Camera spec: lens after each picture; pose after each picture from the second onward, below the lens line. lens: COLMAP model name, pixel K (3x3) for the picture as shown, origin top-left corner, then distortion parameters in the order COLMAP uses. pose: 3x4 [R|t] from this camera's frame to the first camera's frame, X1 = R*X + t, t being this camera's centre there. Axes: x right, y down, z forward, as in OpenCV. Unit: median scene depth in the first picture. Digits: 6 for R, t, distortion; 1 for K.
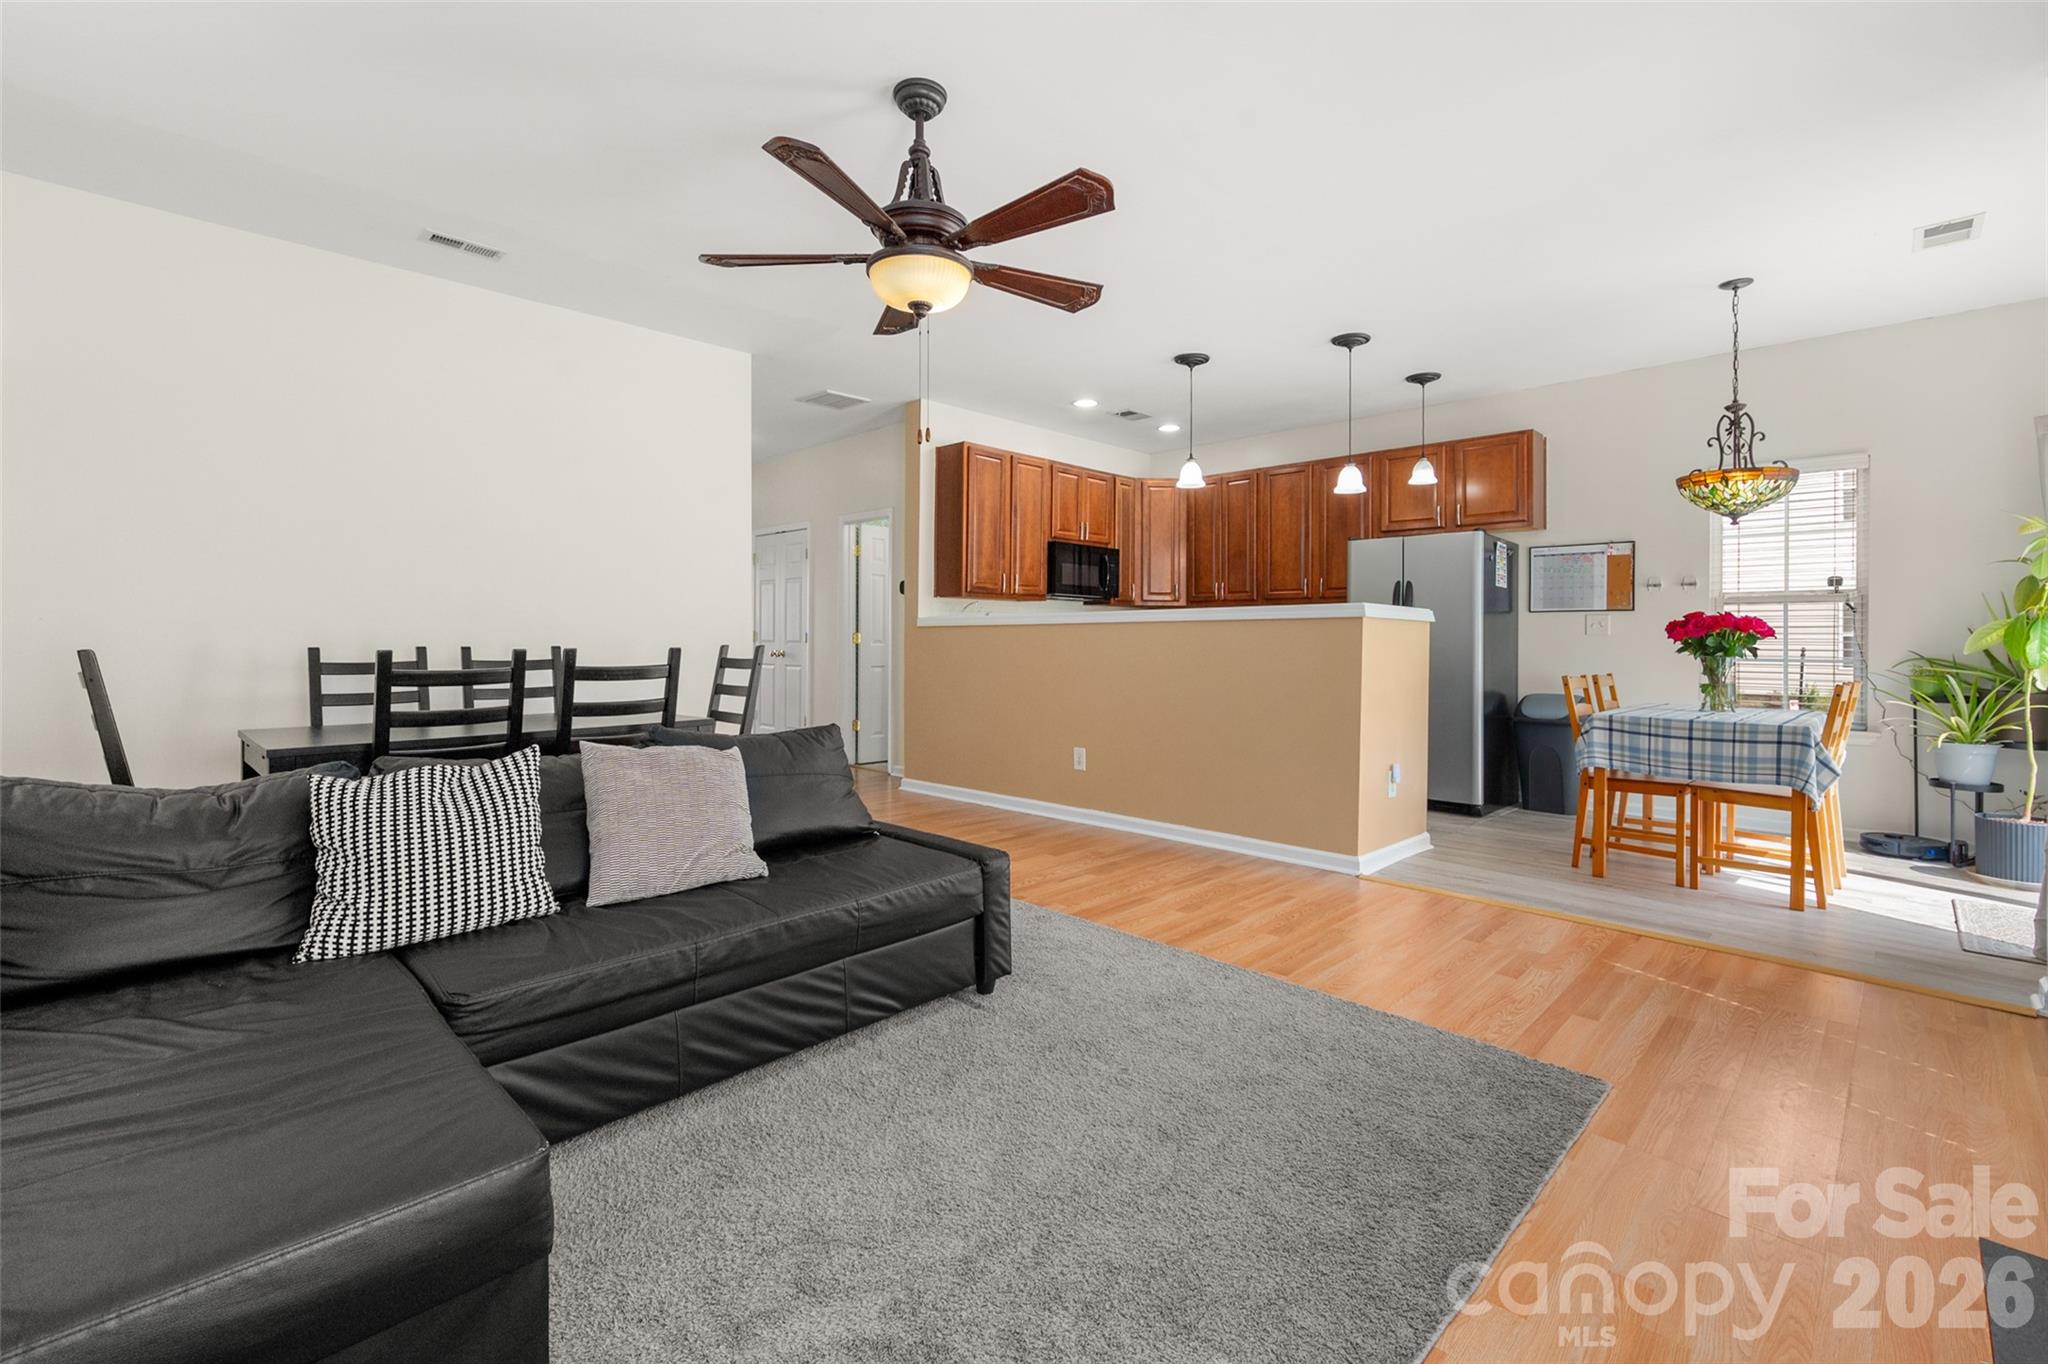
lens RADIAL K [[892.0, 0, 1019.6], [0, 892.0, 640.7], [0, 0, 1]] dist [-0.002876, -0.000545]
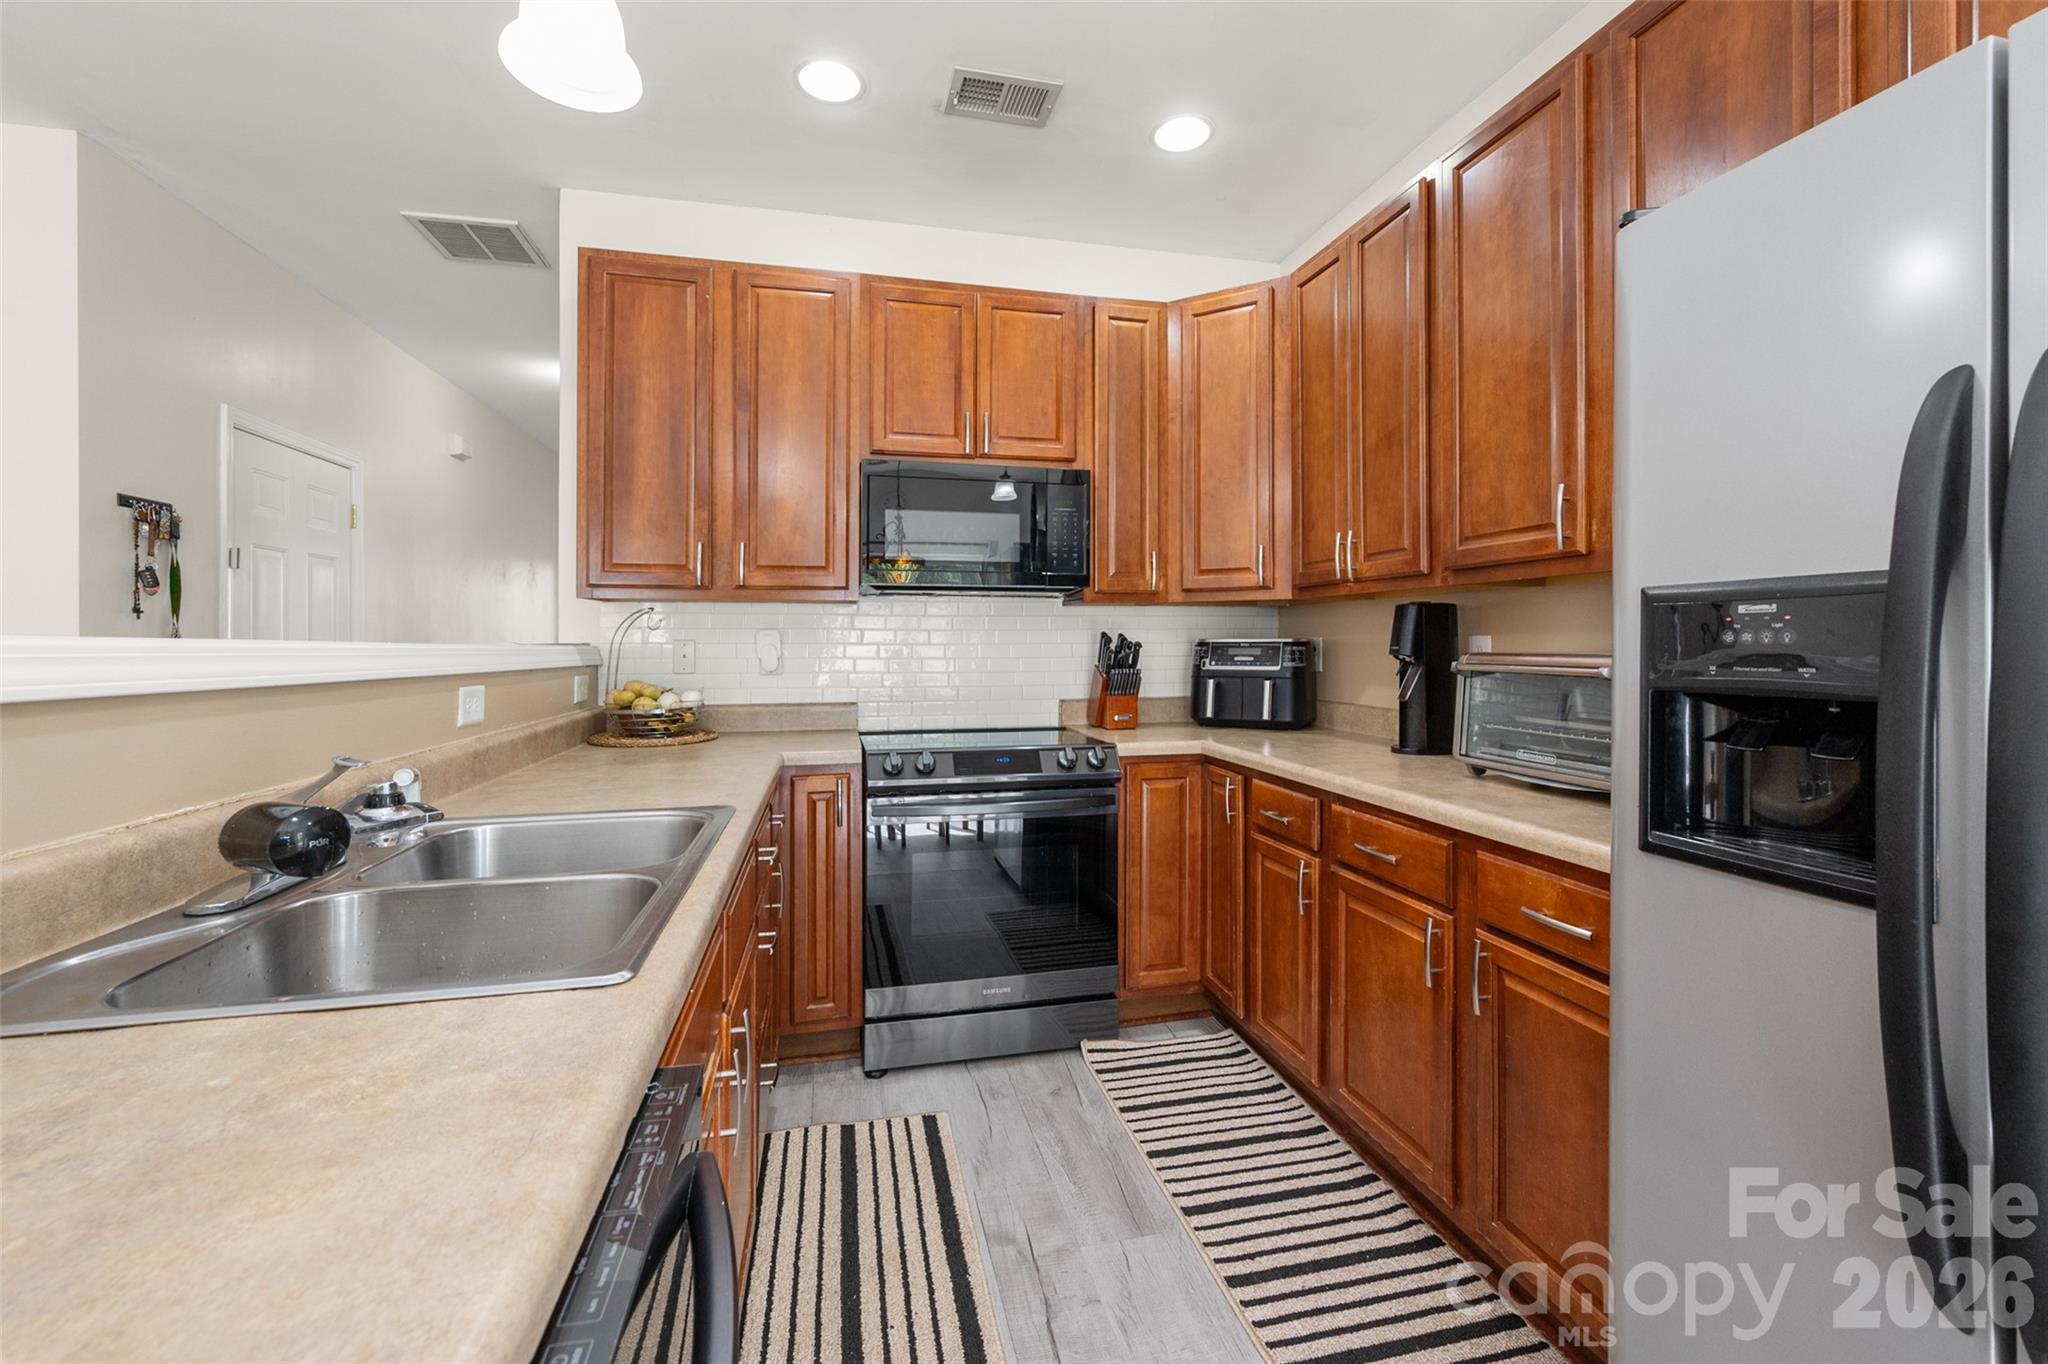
lens RADIAL K [[826.2, 0, 1027.2], [0, 826.2, 630.8], [0, 0, 1]] dist [-0.000225, -0.000129]
pose [[0.844876, -0.013377, -0.534795, 0.583339], [0.005375, 0.999849, -0.016518, -0.040639], [0.534935, 0.011081, 0.844821, 1.302504]]
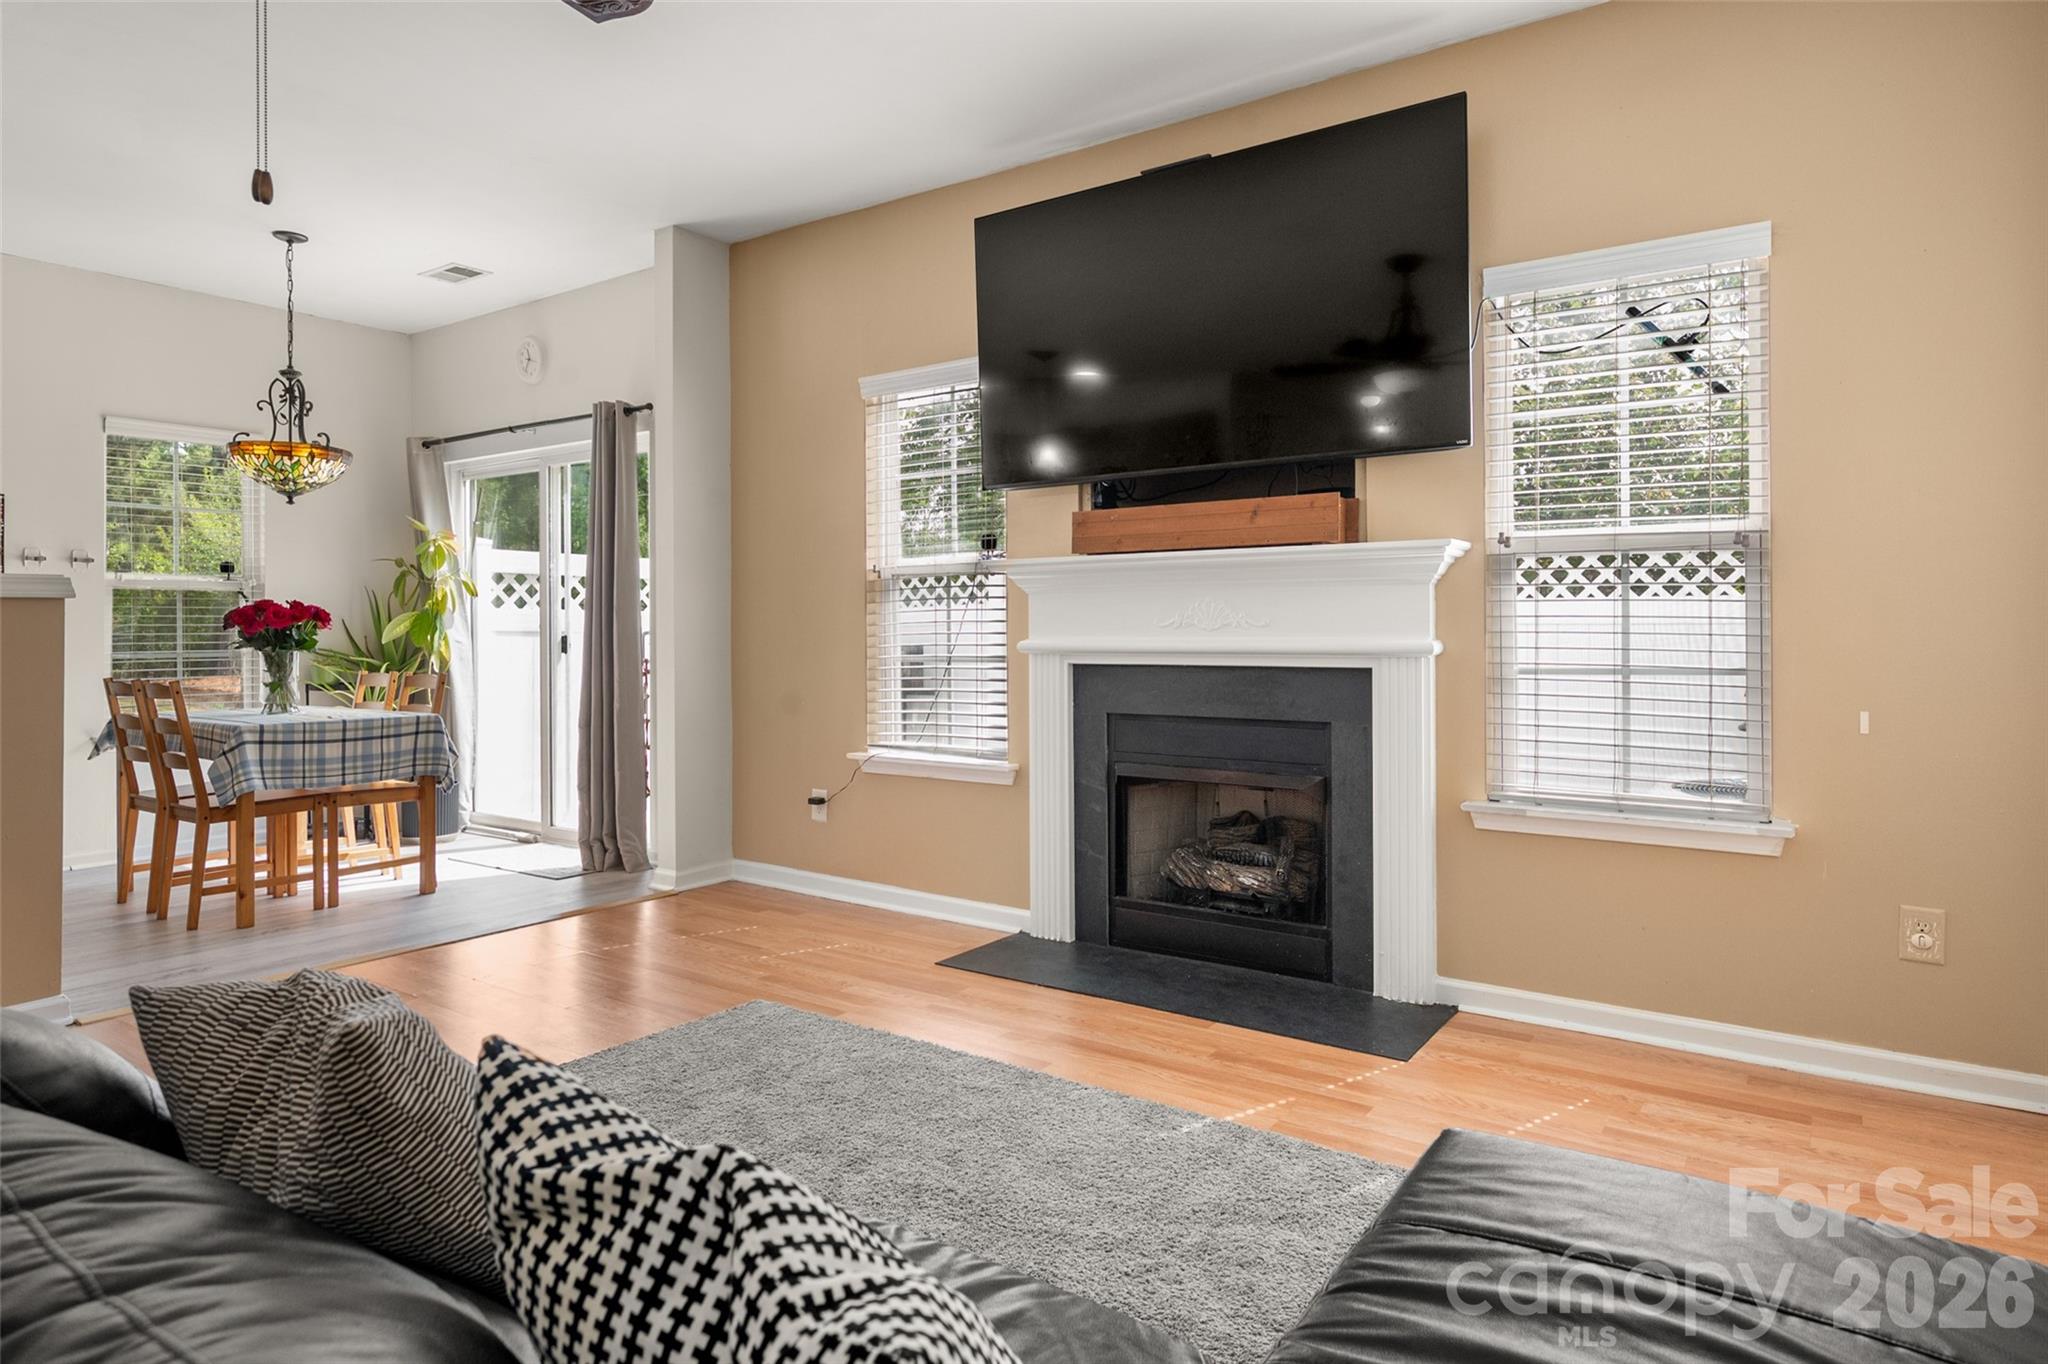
lens RADIAL K [[1166.6, 0, 1021.8], [0, 1166.6, 631.9], [0, 0, 1]] dist [-0.001562, -0.000017]
pose [[-0.174280, -0.006825, 0.984672, -0.559655], [0.004499, 0.999960, 0.007727, -0.007335], [-0.984686, 0.005777, -0.174242, 0.545854]]
